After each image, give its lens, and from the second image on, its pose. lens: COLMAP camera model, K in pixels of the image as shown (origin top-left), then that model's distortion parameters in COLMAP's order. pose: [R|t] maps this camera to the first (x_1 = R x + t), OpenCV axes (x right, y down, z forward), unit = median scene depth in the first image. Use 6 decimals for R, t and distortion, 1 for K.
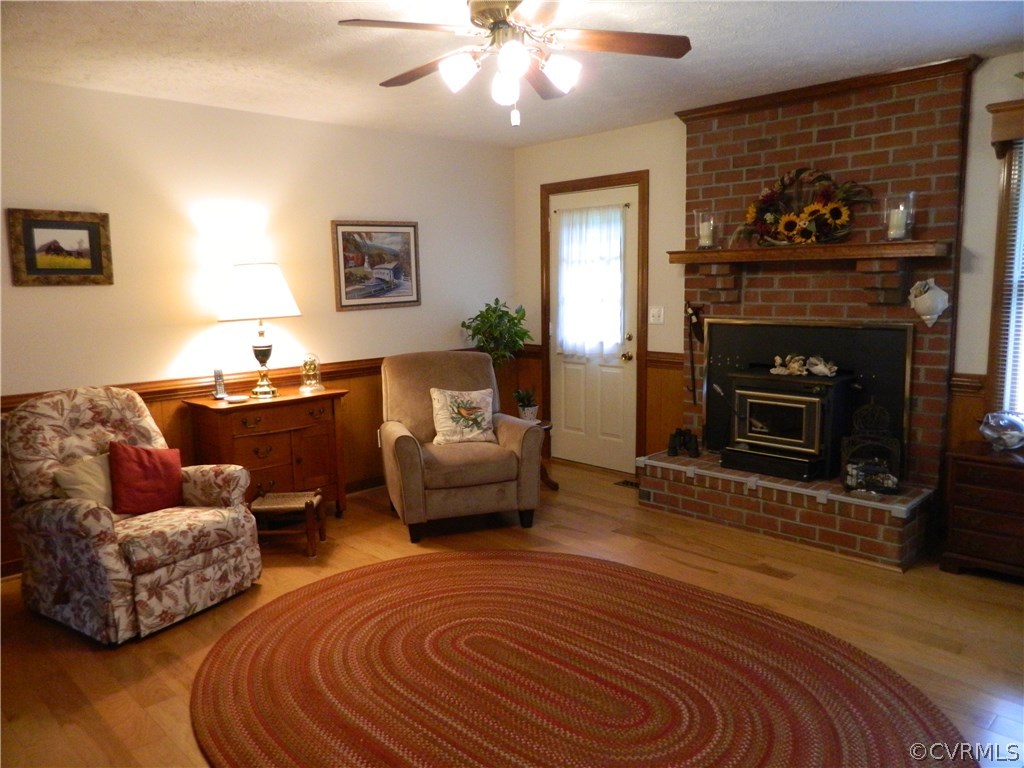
lens RADIAL K [[756.5, 0, 512.0], [0, 756.5, 384.0], [0, 0, 1]] dist [0.003096, -0.000259]
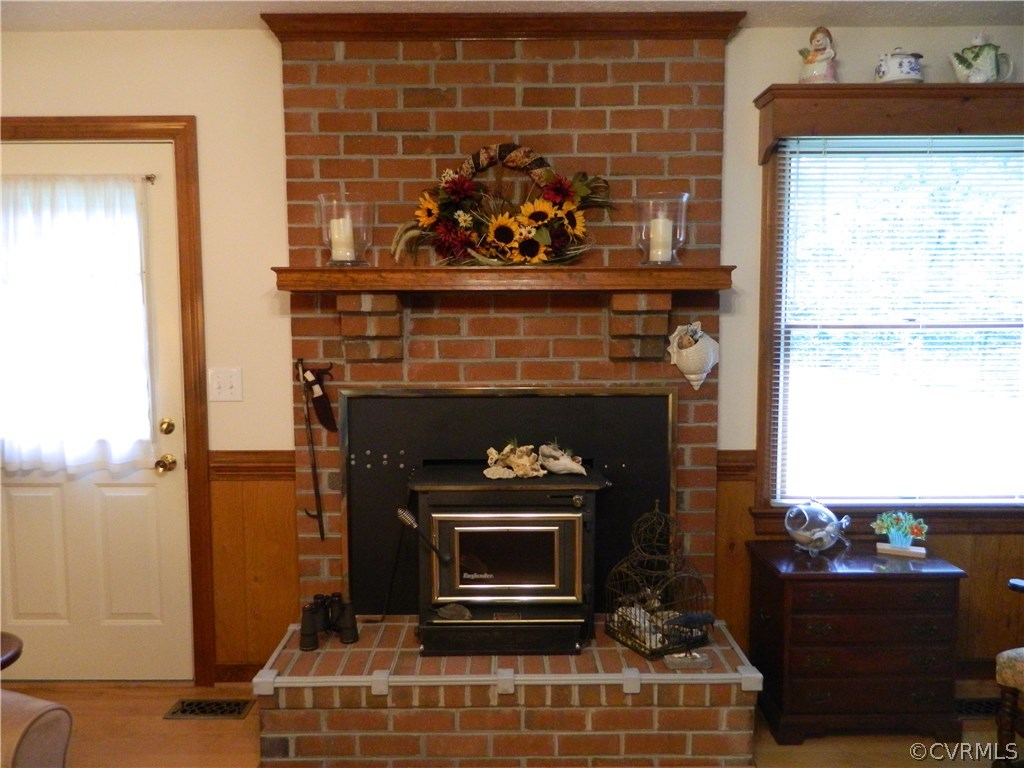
lens RADIAL K [[756.5, 0, 512.0], [0, 756.5, 384.0], [0, 0, 1]] dist [0.003096, -0.000259]
pose [[0.700978, -0.051951, 0.711288, -0.063603], [0.090447, 0.995766, -0.016408, -0.076226], [-0.707424, 0.075836, 0.702709, 0.561584]]
